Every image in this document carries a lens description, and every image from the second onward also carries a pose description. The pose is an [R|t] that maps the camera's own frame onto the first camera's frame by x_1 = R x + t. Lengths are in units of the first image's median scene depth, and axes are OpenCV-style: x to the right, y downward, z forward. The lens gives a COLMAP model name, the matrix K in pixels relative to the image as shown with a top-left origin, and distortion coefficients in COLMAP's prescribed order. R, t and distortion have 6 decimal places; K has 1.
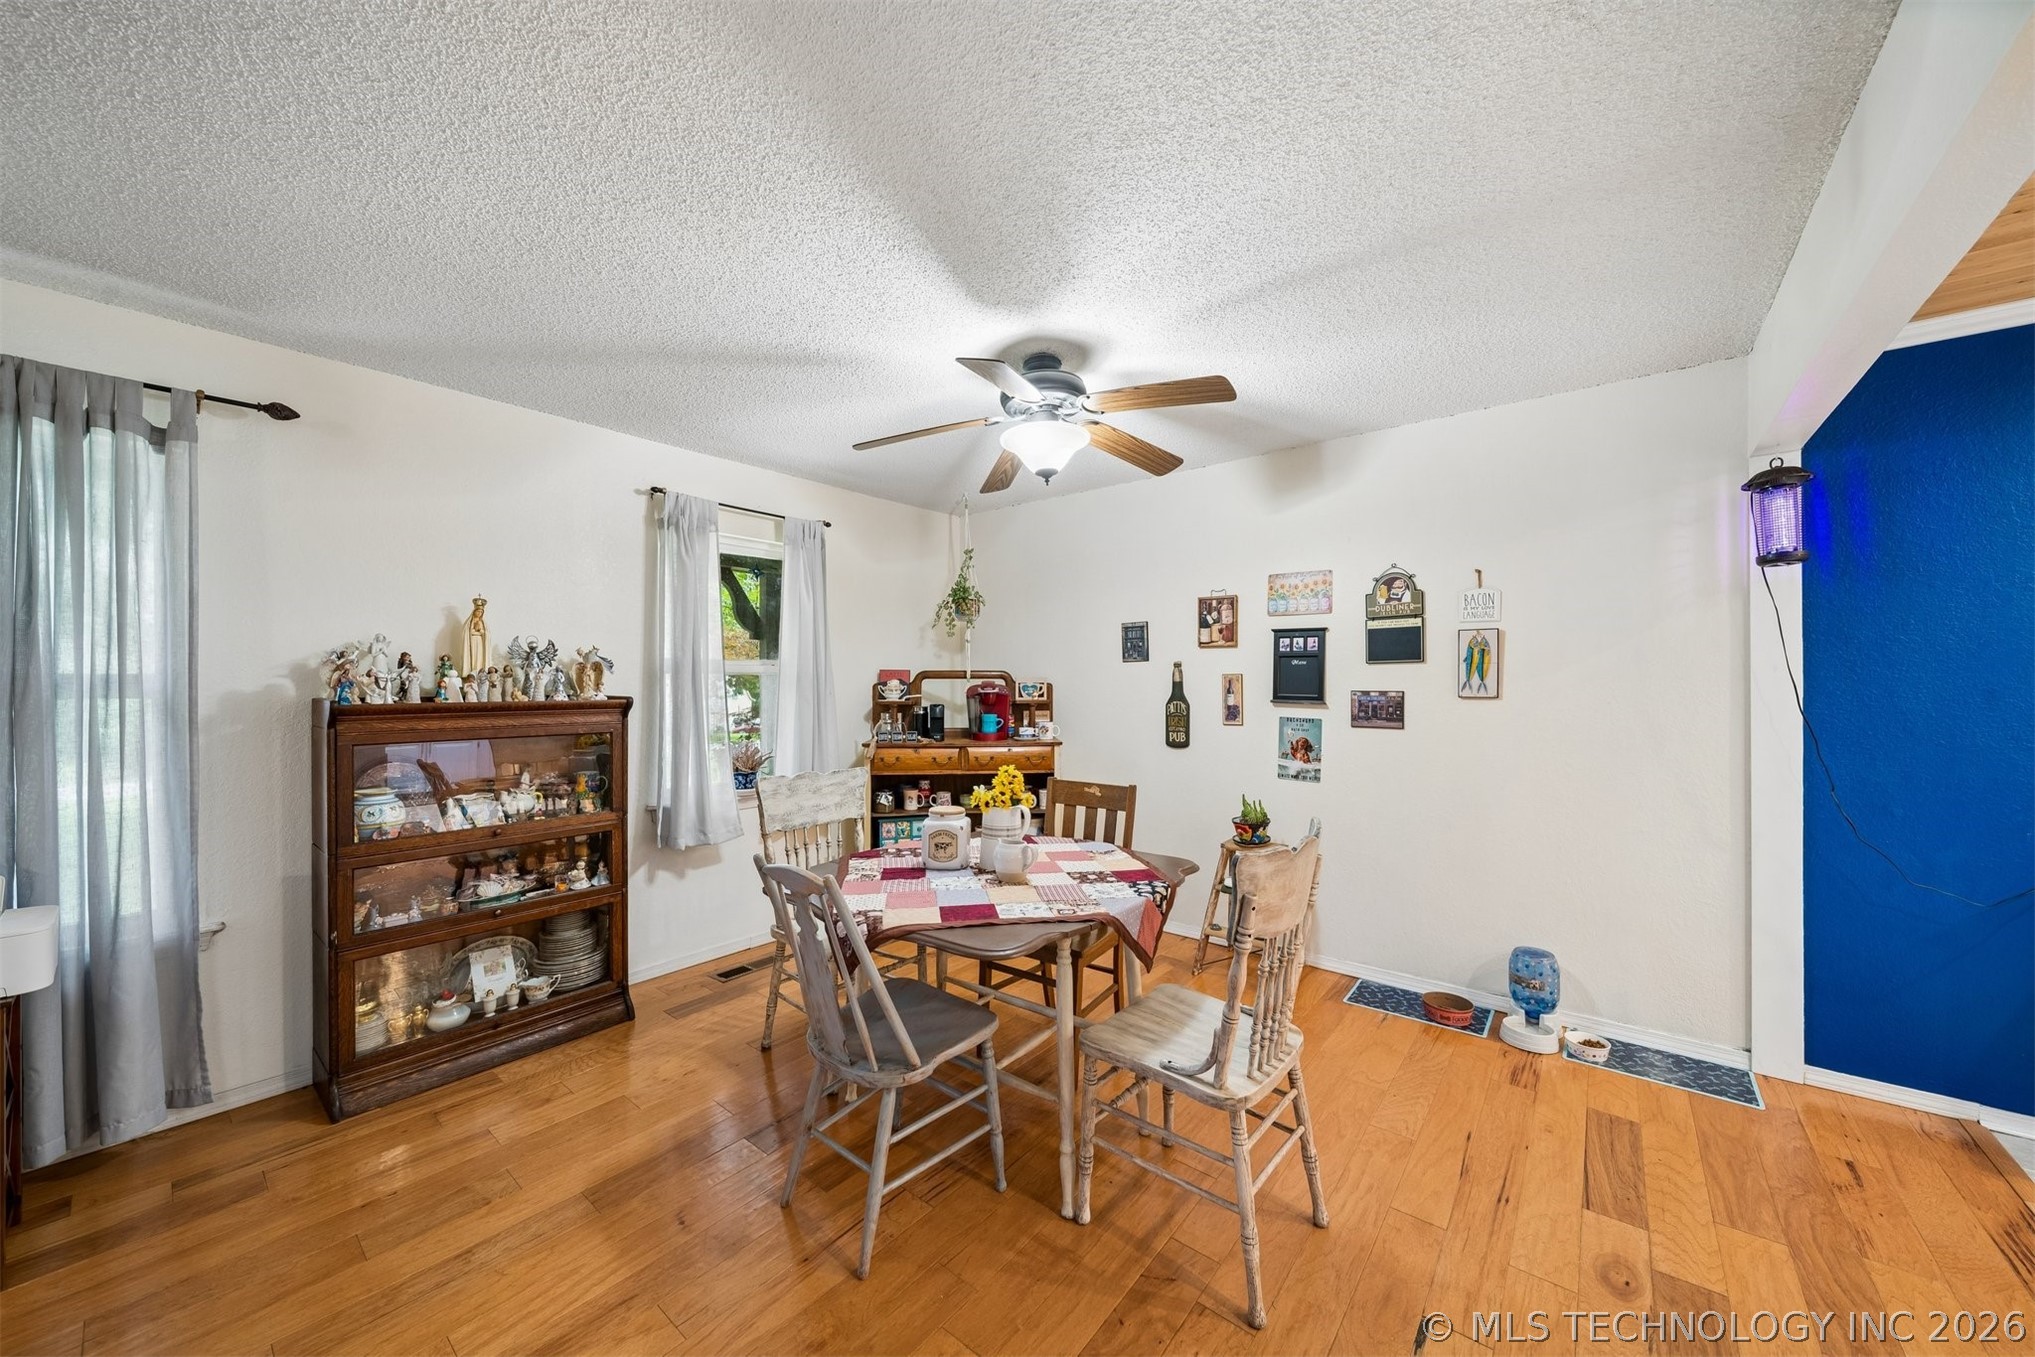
lens RADIAL K [[717.8, 0, 1017.0], [0, 717.8, 684.5], [0, 0, 1]] dist [0.001175, -0.001428]
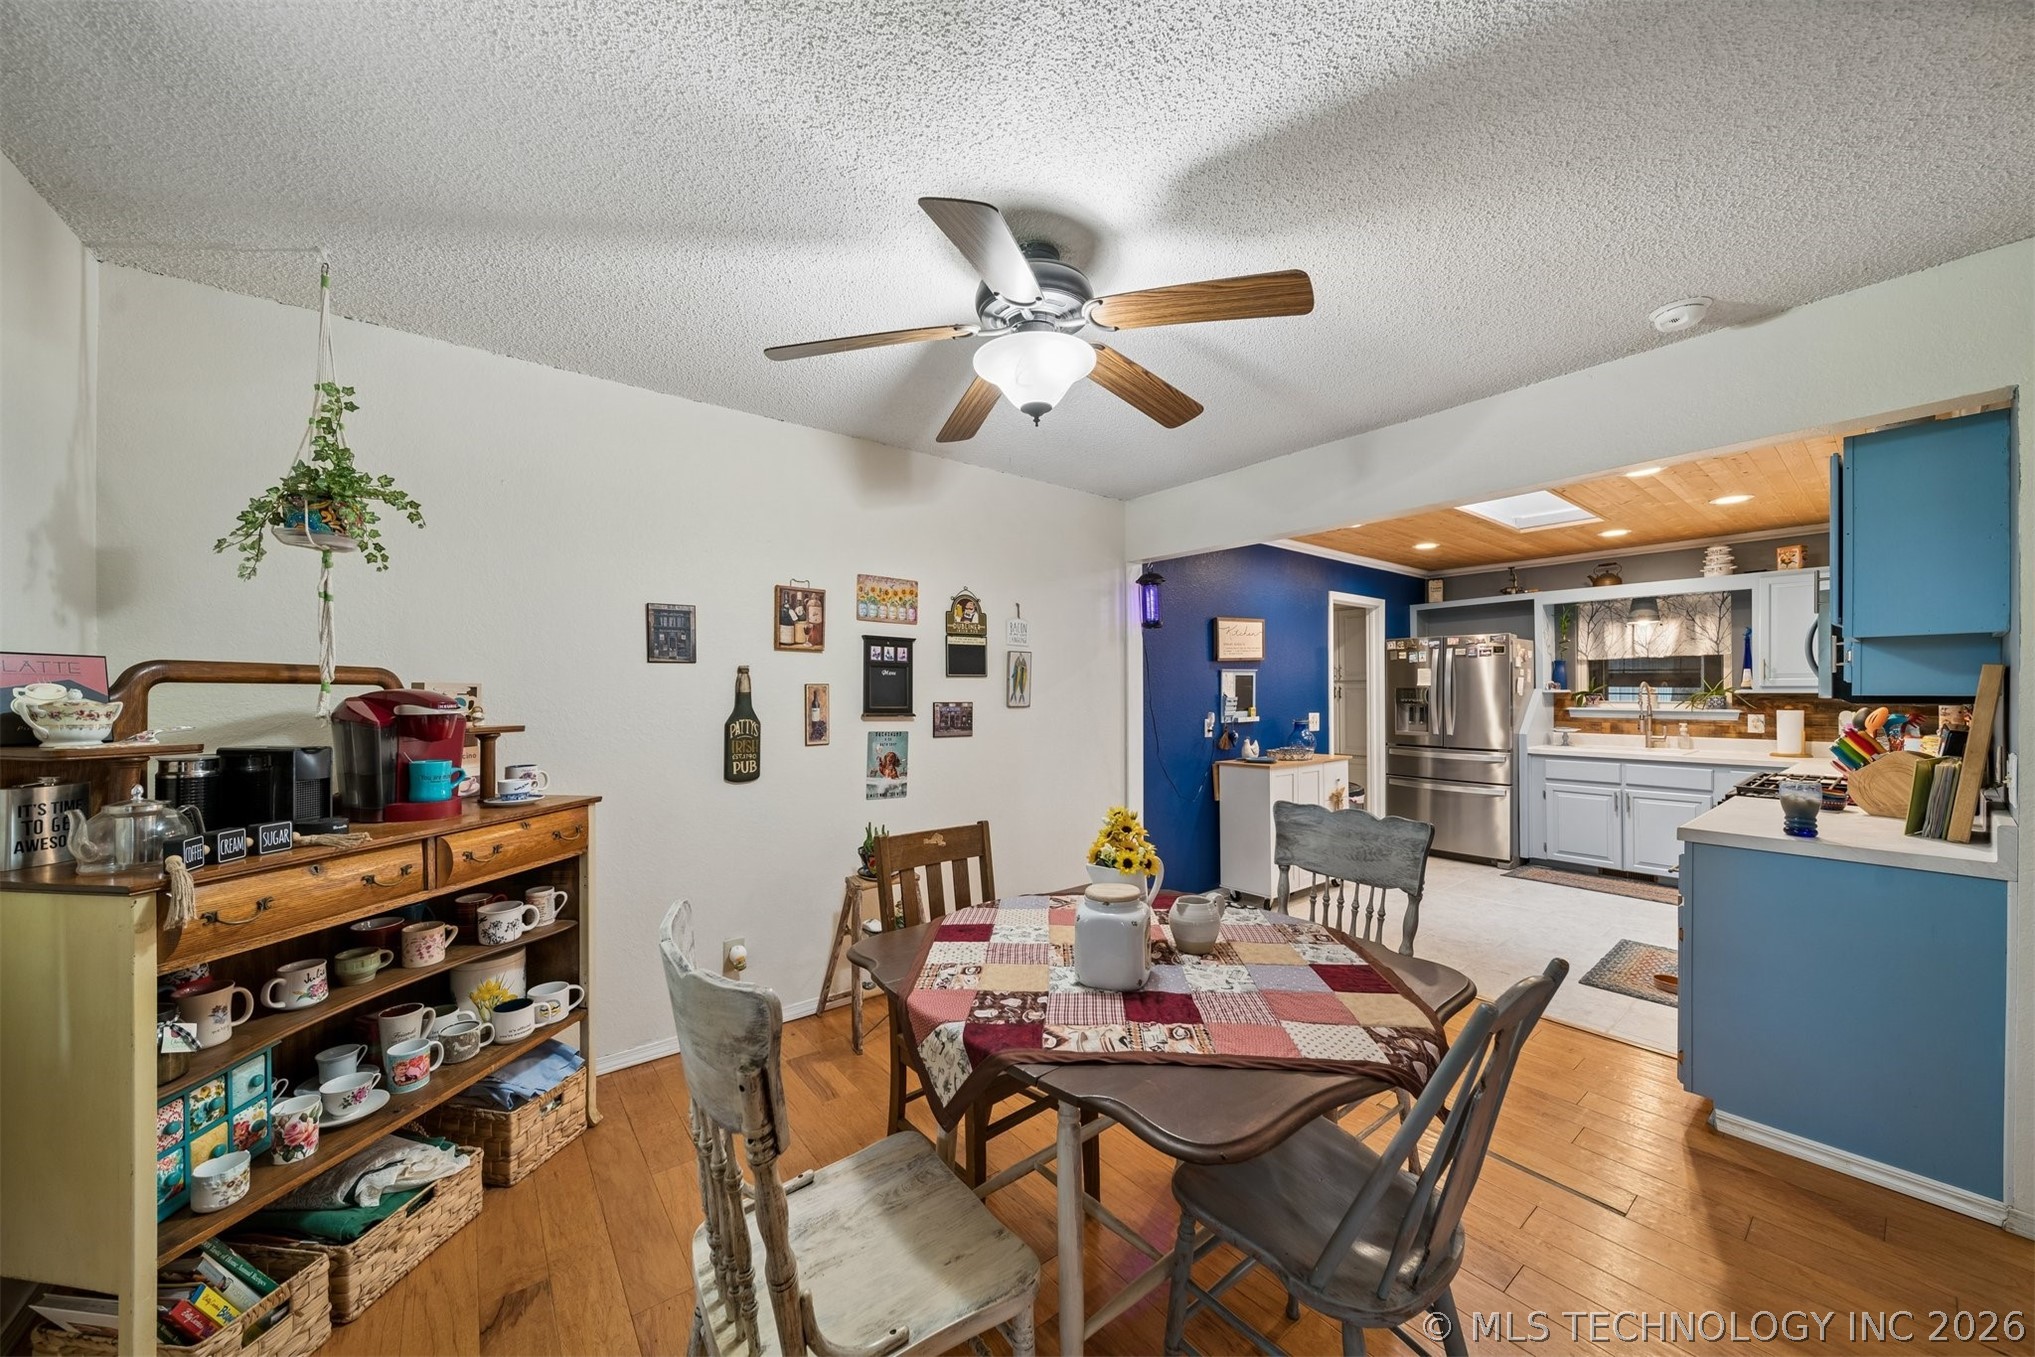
lens RADIAL K [[717.8, 0, 1024.5], [0, 717.8, 690.1], [0, 0, 1]] dist [0.001175, -0.001428]
pose [[0.215204, 0.007631, 0.976539, -0.504371], [0.002031, 0.999964, -0.008262, 0.000093], [-0.976567, 0.003761, 0.215181, 0.637336]]
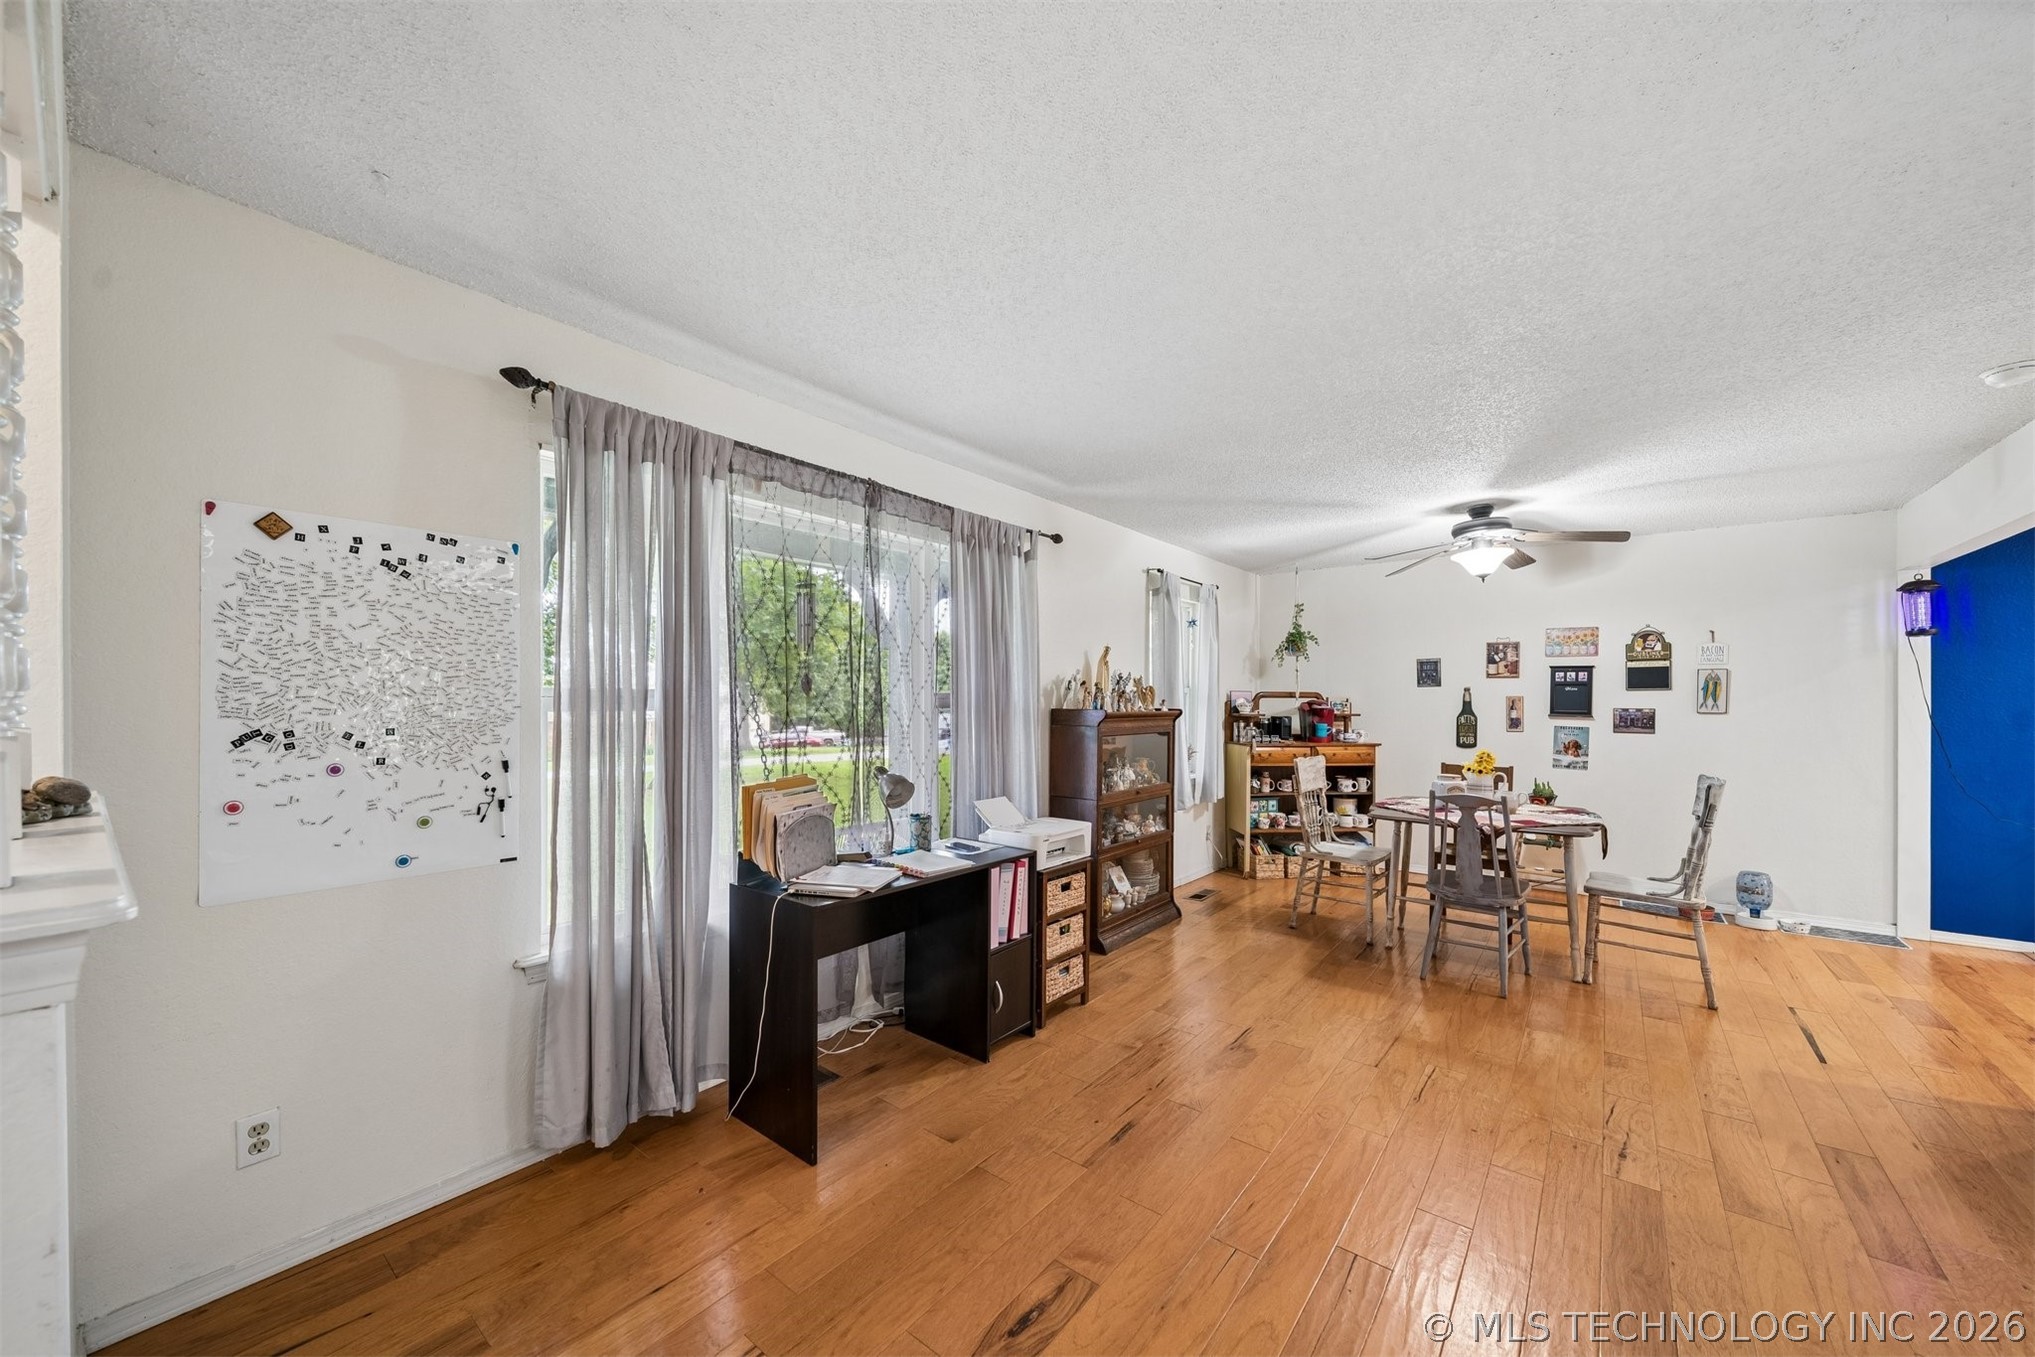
lens RADIAL K [[717.8, 0, 1043.8], [0, 717.8, 700.4], [0, 0, 1]] dist [0.001175, -0.001428]
pose [[0.999774, 0.007093, 0.020023, -0.739117], [-0.007083, 0.999975, -0.000527, 0.001569], [-0.020026, 0.000385, 0.999799, -0.465926]]
